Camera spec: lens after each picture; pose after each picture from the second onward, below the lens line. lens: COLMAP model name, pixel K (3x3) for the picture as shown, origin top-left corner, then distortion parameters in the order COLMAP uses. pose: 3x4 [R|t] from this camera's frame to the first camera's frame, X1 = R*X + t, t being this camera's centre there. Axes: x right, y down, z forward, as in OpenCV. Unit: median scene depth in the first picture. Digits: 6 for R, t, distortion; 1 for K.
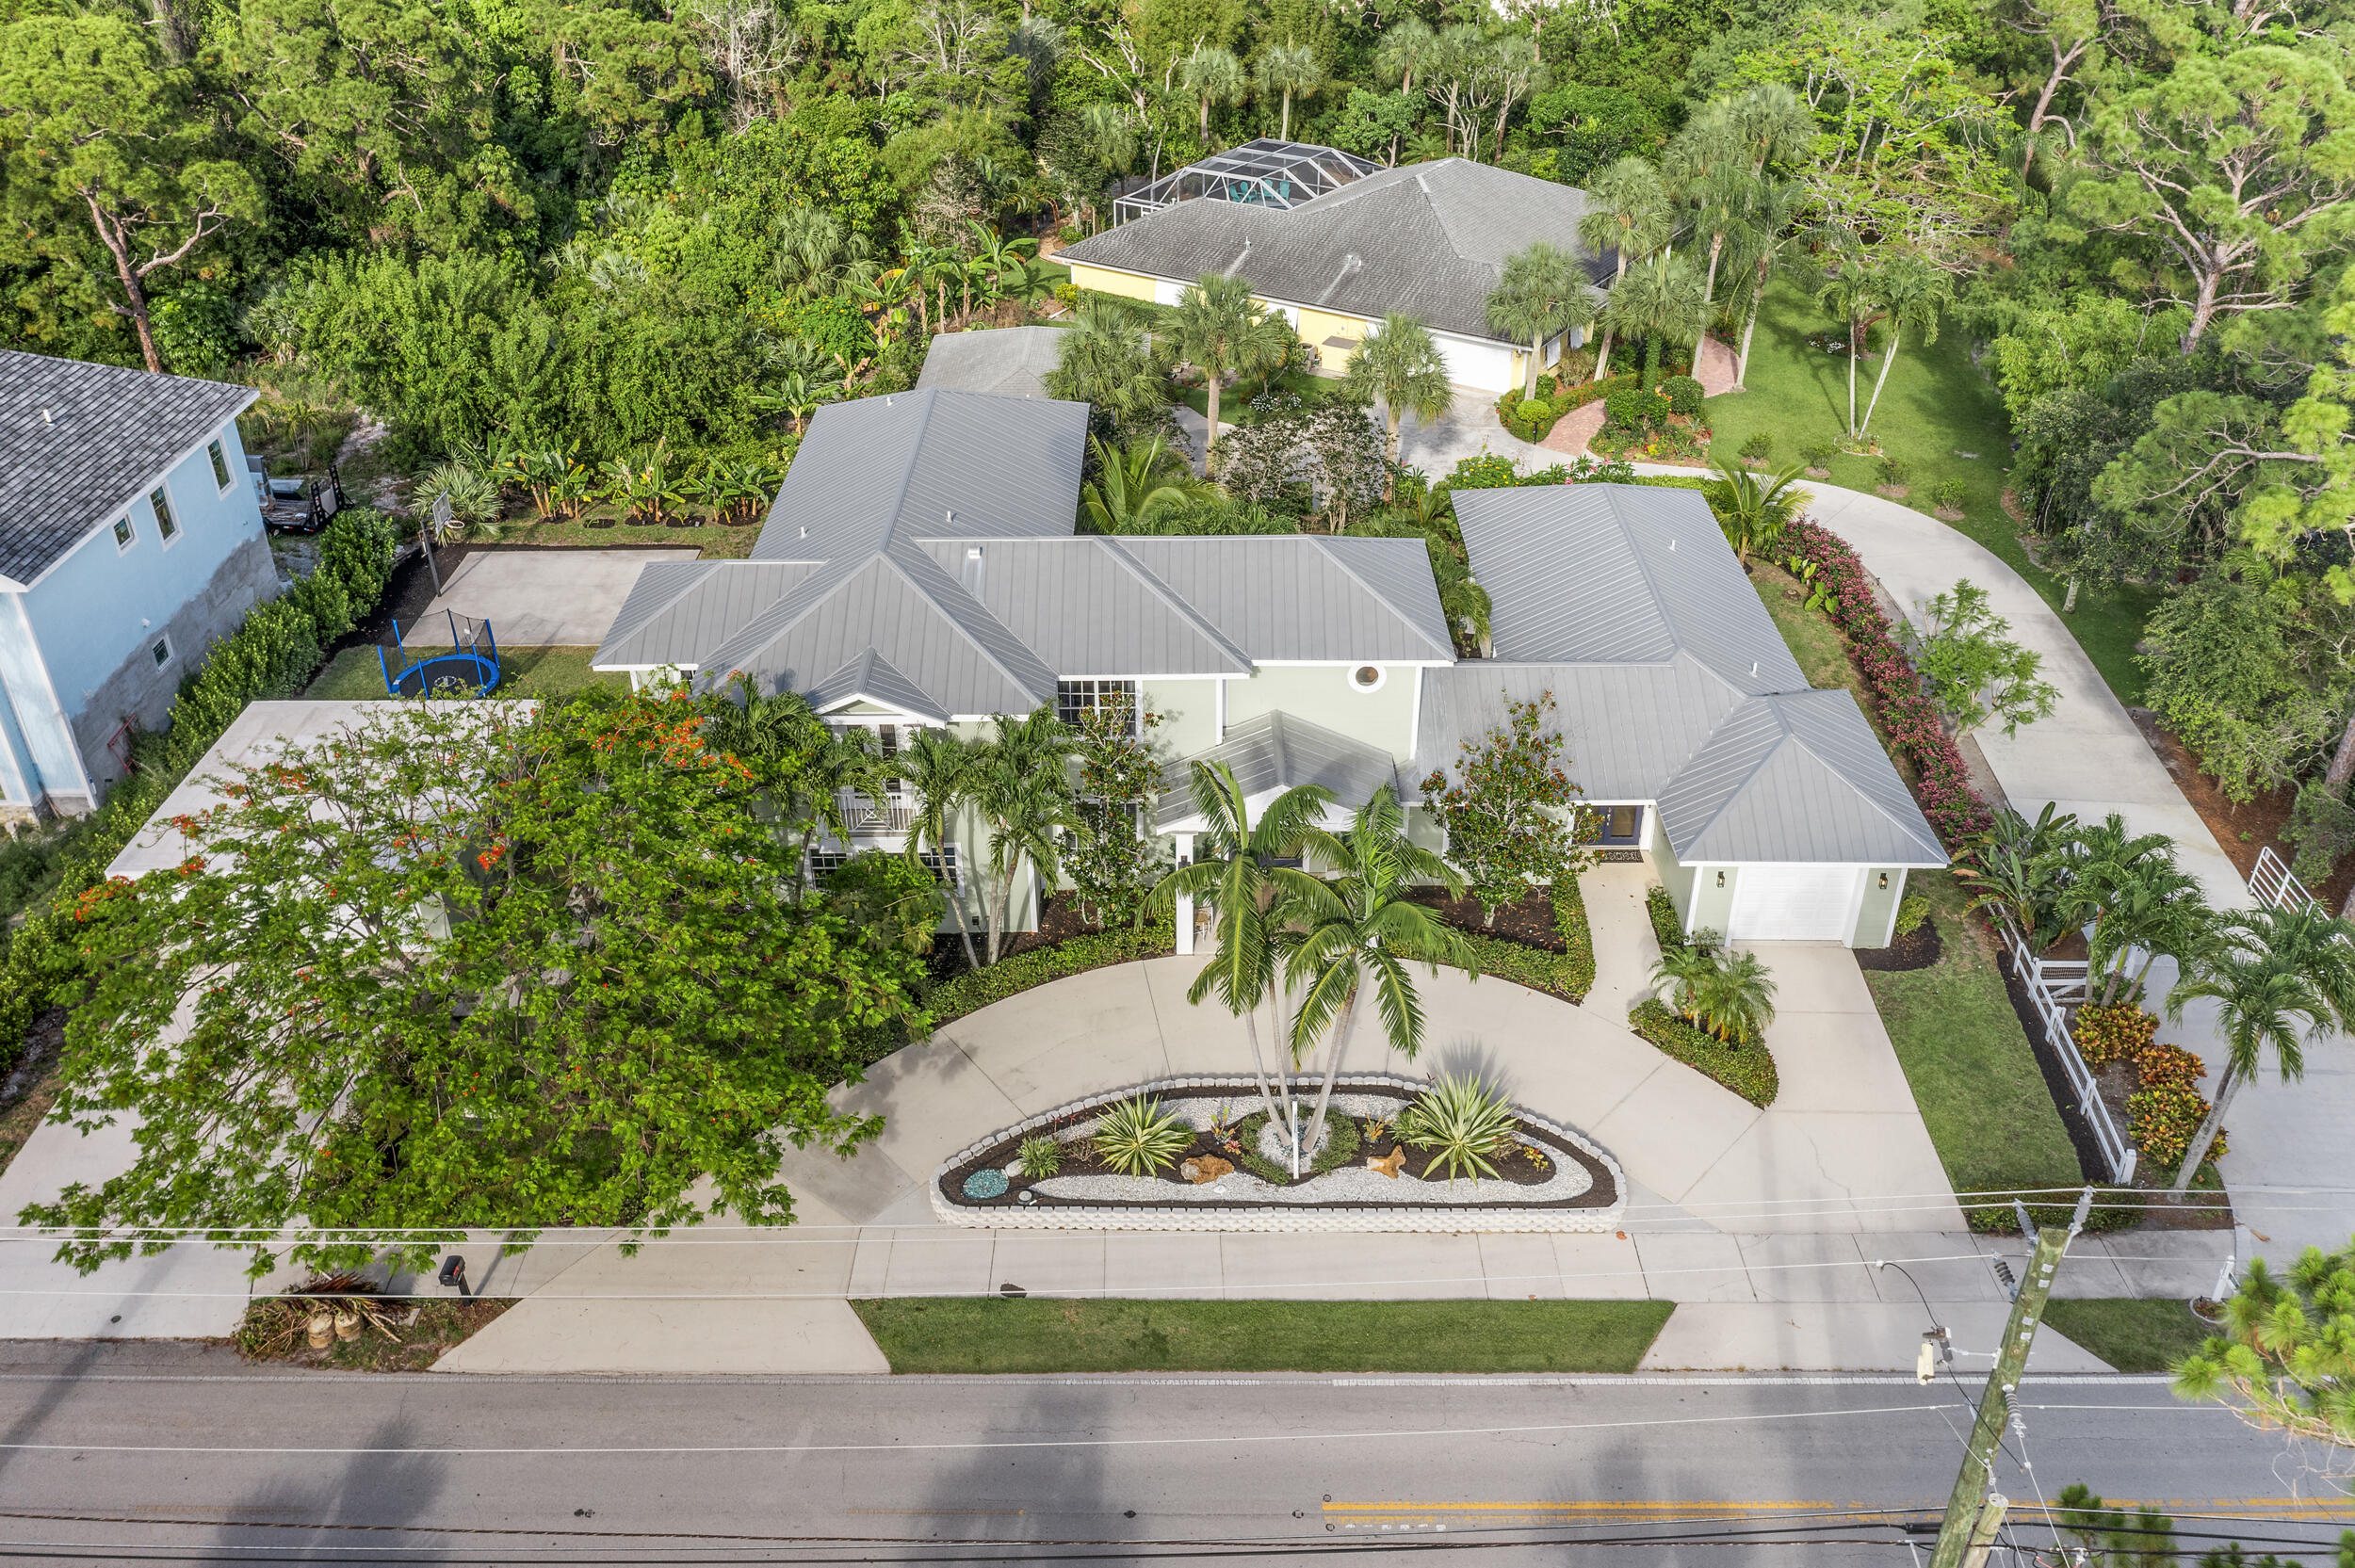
lens RADIAL K [[1907.1, 0, 1177.5], [0, 1907.1, 784.0], [0, 0, 1]] dist [-0.011212, -0.005517]
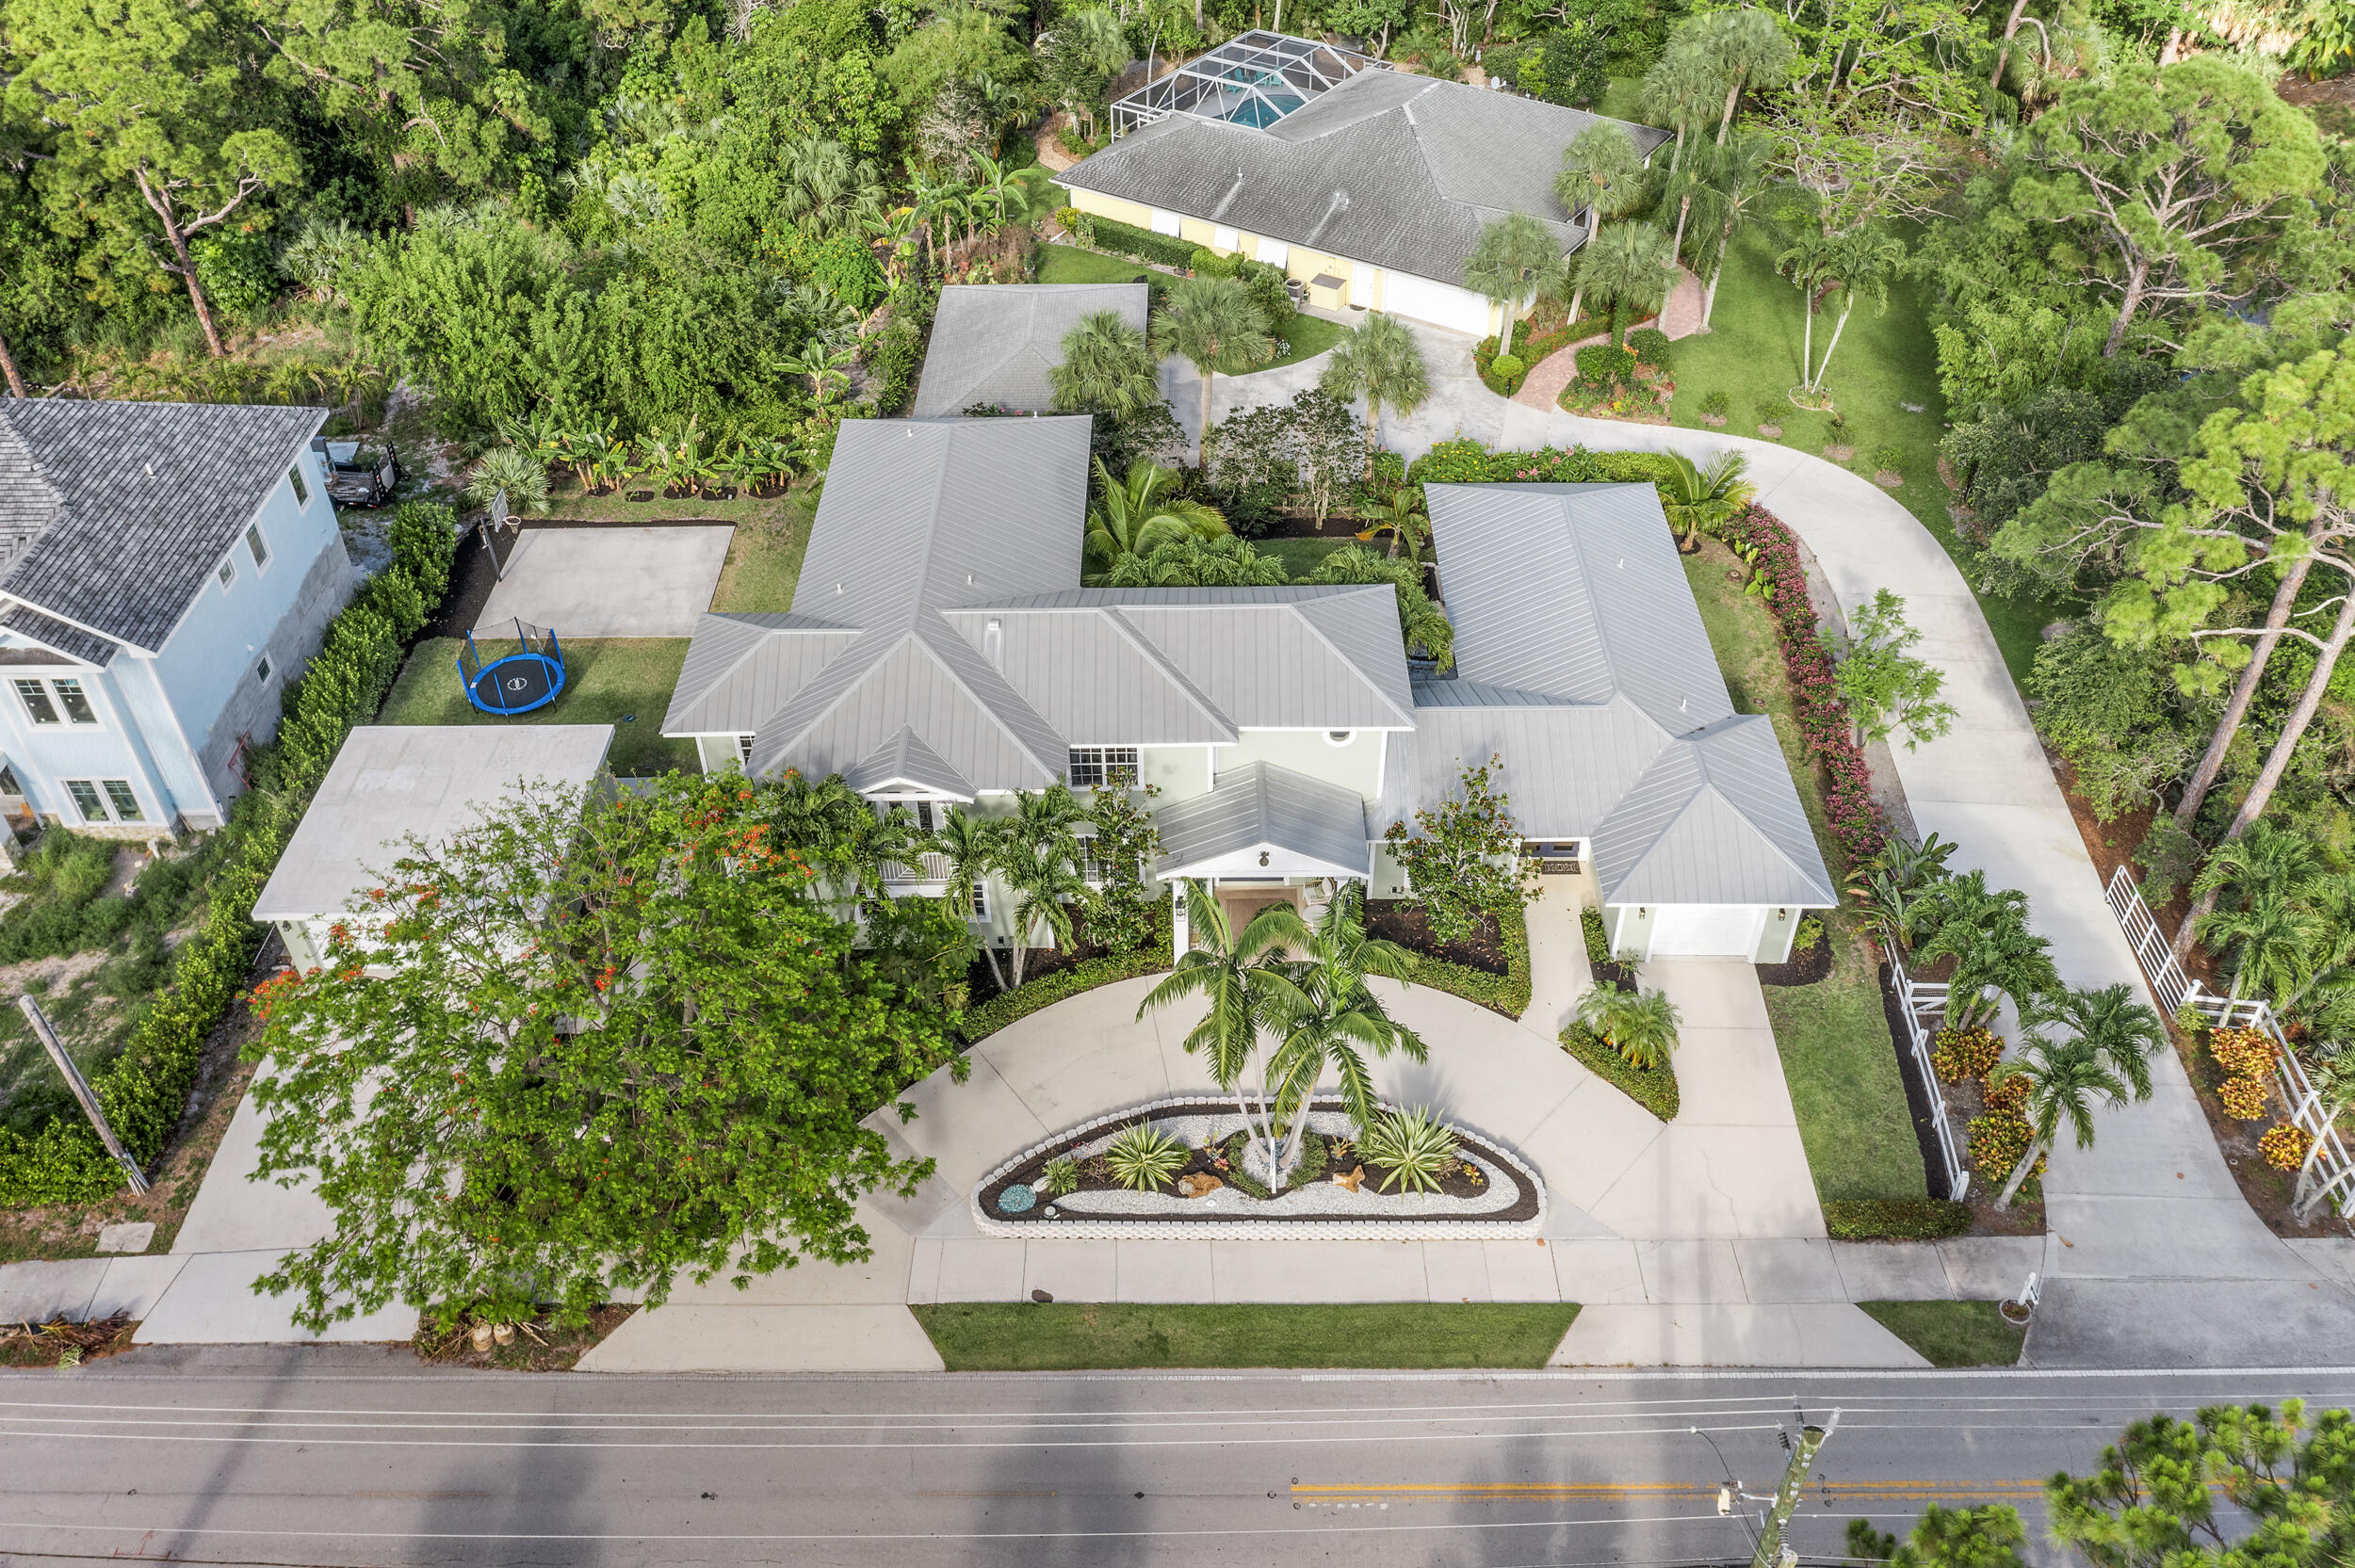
lens RADIAL K [[1889.6, 0, 1177.5], [0, 1889.6, 784.0], [0, 0, 1]] dist [-0.013029, -0.000326]
pose [[0.999988, -0.004878, -0.000414, 0.002220], [0.004885, 0.988969, 0.148041, -0.177193], [-0.000312, -0.148041, 0.988981, -0.113338]]
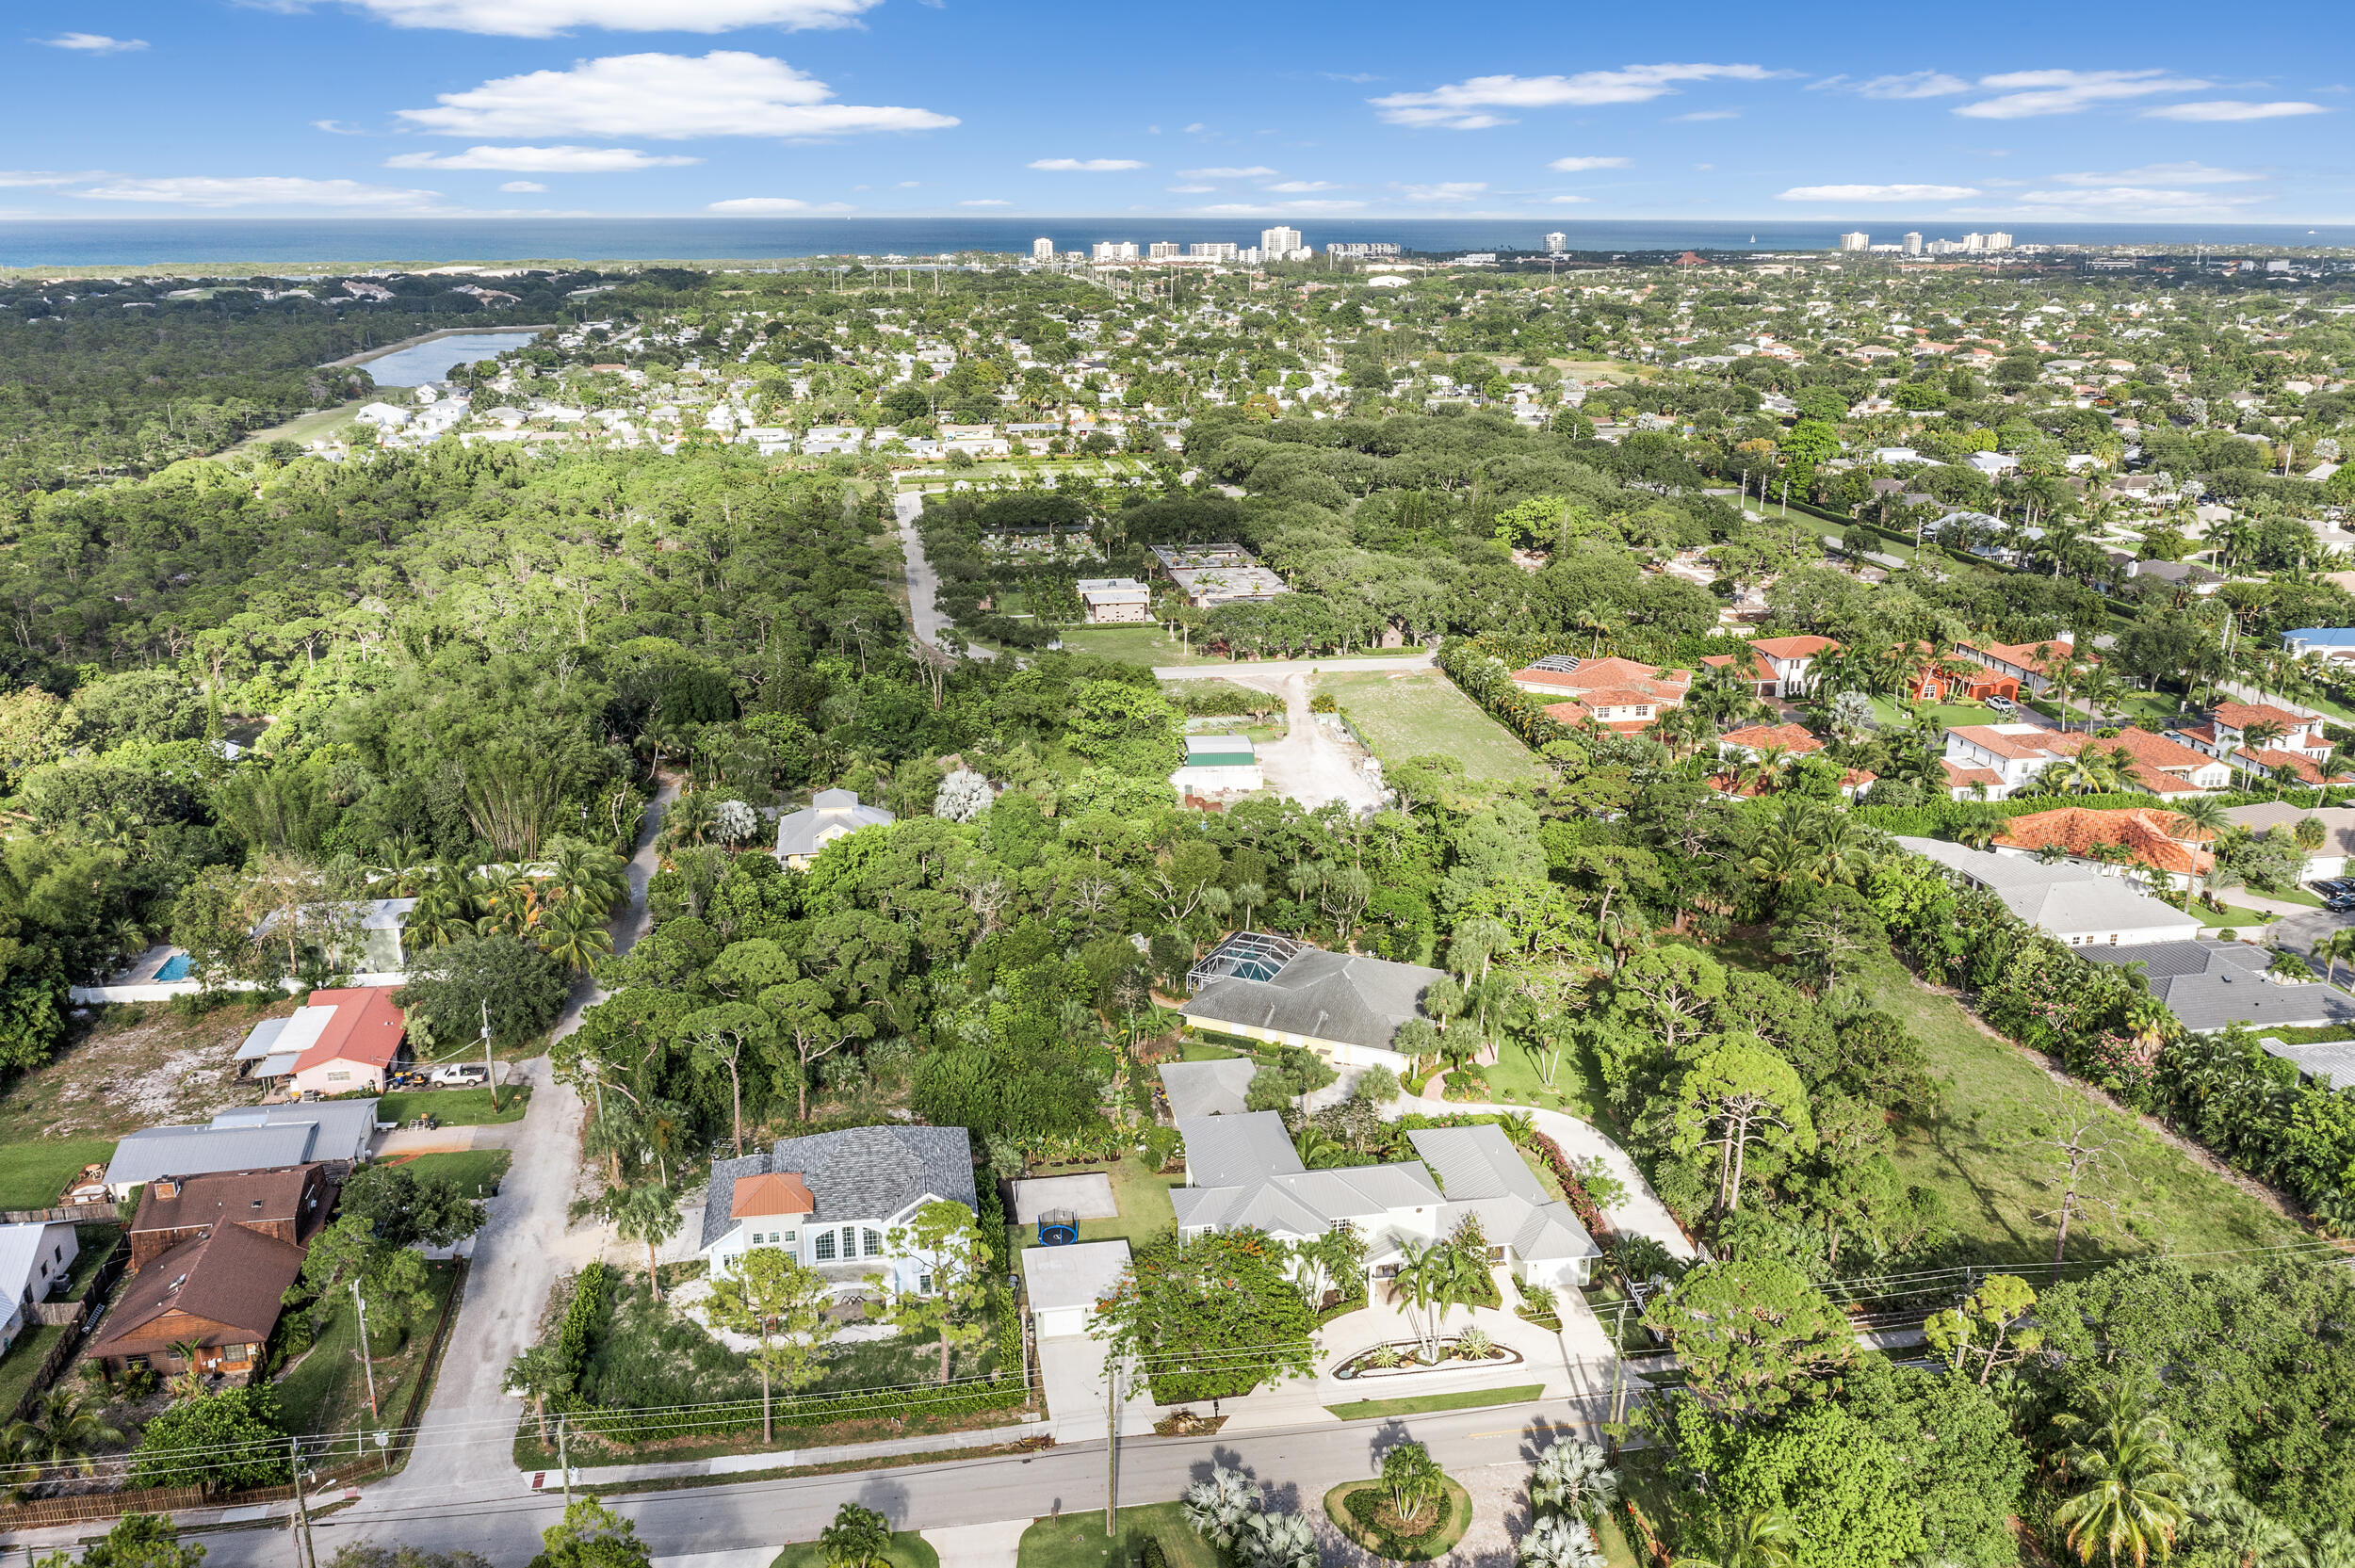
lens RADIAL K [[1889.6, 0, 1177.5], [0, 1889.6, 784.0], [0, 0, 1]] dist [-0.013029, -0.000326]
pose [[0.984333, -0.041128, 0.171453, -0.723914], [0.083170, 0.965739, -0.245828, -0.002957], [-0.155469, 0.256236, 0.954030, -1.893473]]
